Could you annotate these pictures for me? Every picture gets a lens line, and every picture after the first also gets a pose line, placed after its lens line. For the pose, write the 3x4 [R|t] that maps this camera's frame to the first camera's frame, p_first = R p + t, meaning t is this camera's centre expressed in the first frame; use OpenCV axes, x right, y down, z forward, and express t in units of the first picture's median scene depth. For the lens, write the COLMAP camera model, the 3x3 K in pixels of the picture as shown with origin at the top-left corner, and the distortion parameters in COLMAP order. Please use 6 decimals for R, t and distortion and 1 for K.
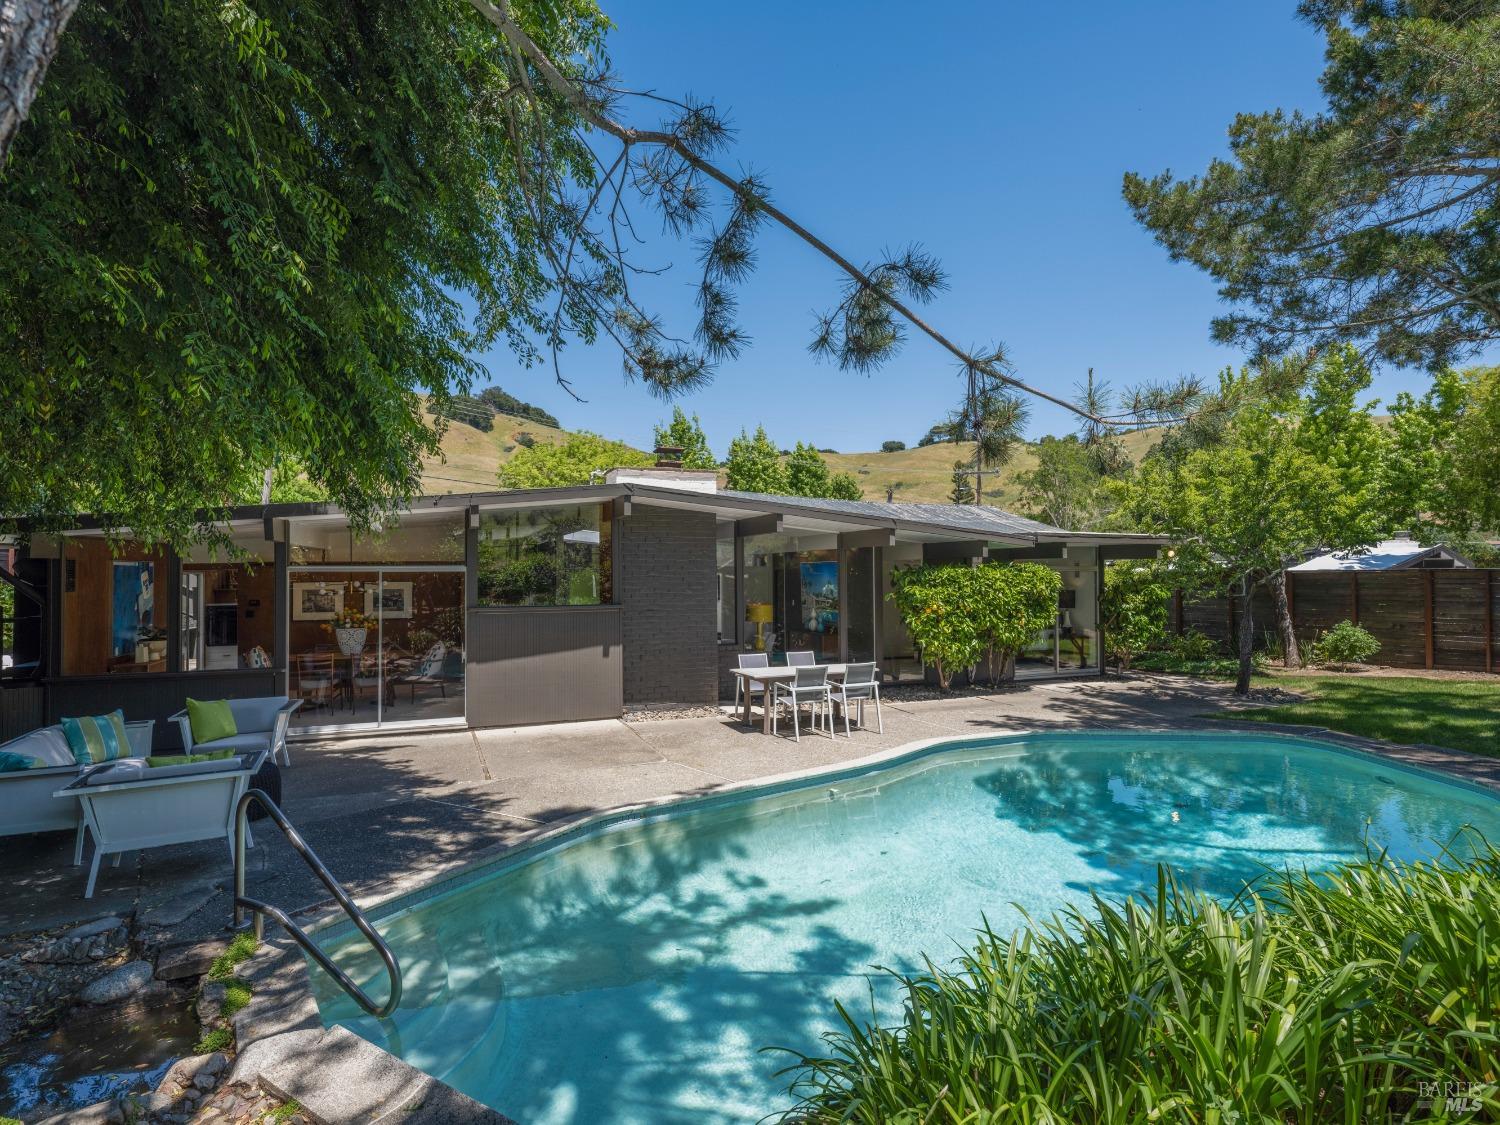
lens RADIAL K [[803.4, 0, 754.9], [0, 803.4, 560.1], [0, 0, 1]] dist [0.000398, -0.000695]
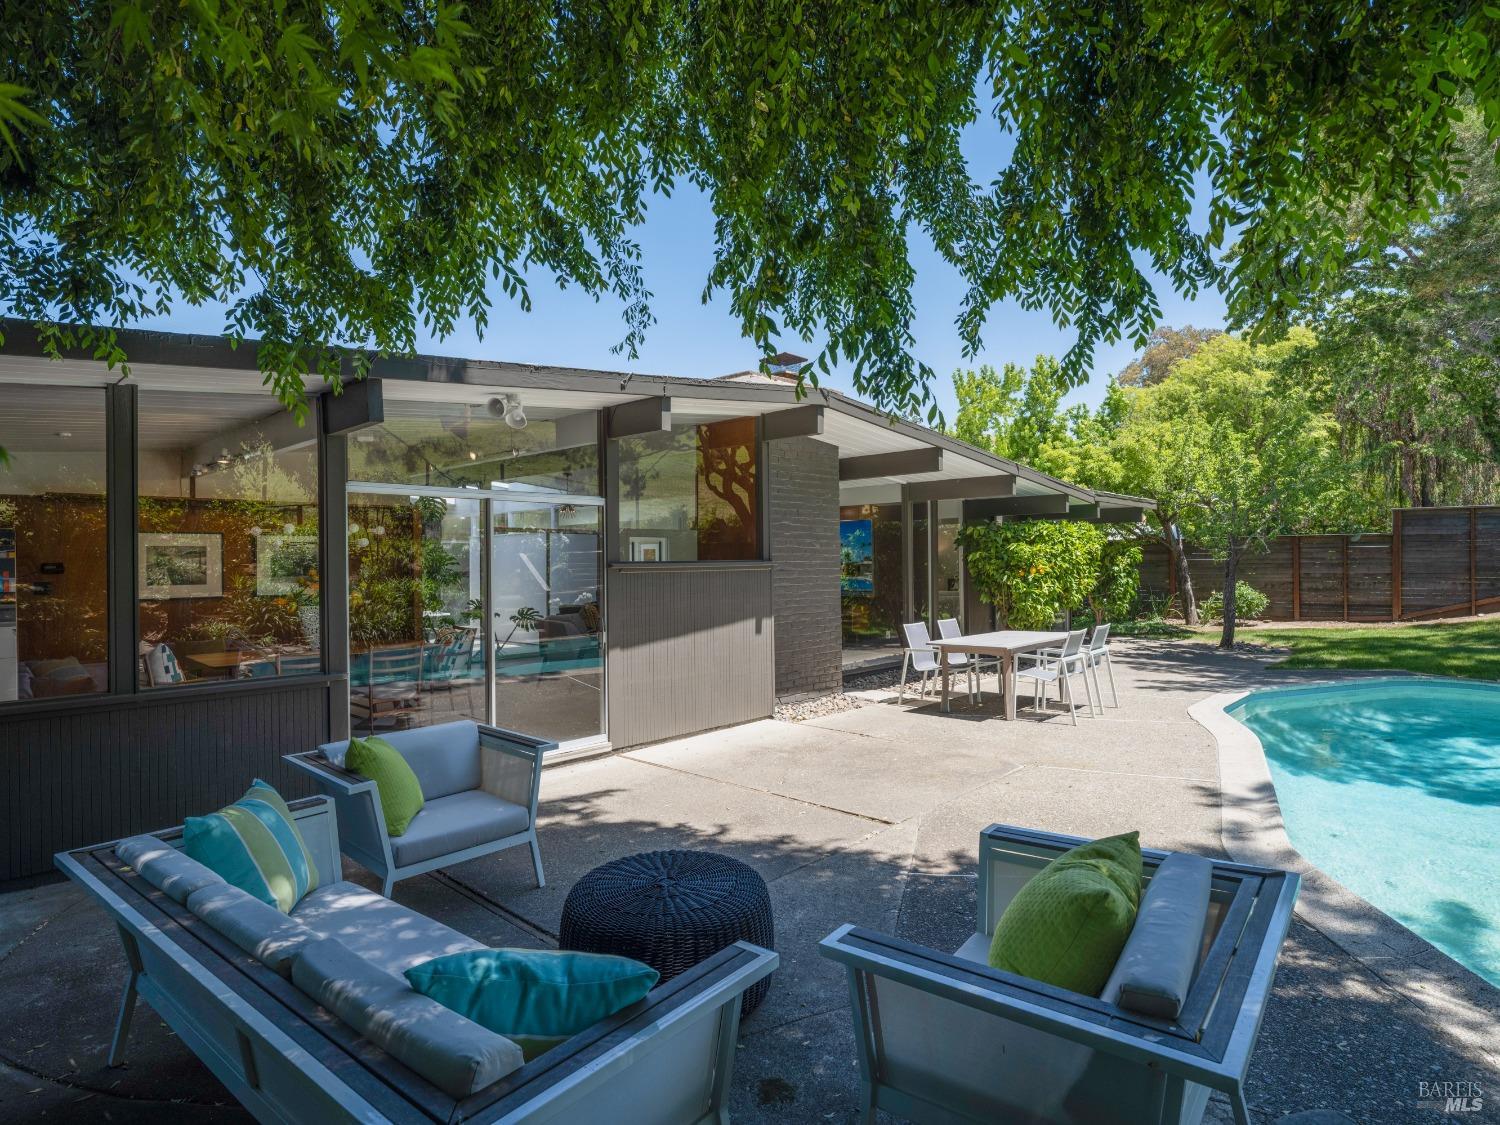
lens RADIAL K [[803.4, 0, 754.9], [0, 803.4, 560.1], [0, 0, 1]] dist [0.000398, -0.000695]
pose [[0.915792, -0.003464, 0.401637, -0.457362], [-0.001766, 0.999918, 0.012651, 0.044190], [-0.401648, -0.012294, 0.915712, 0.330716]]
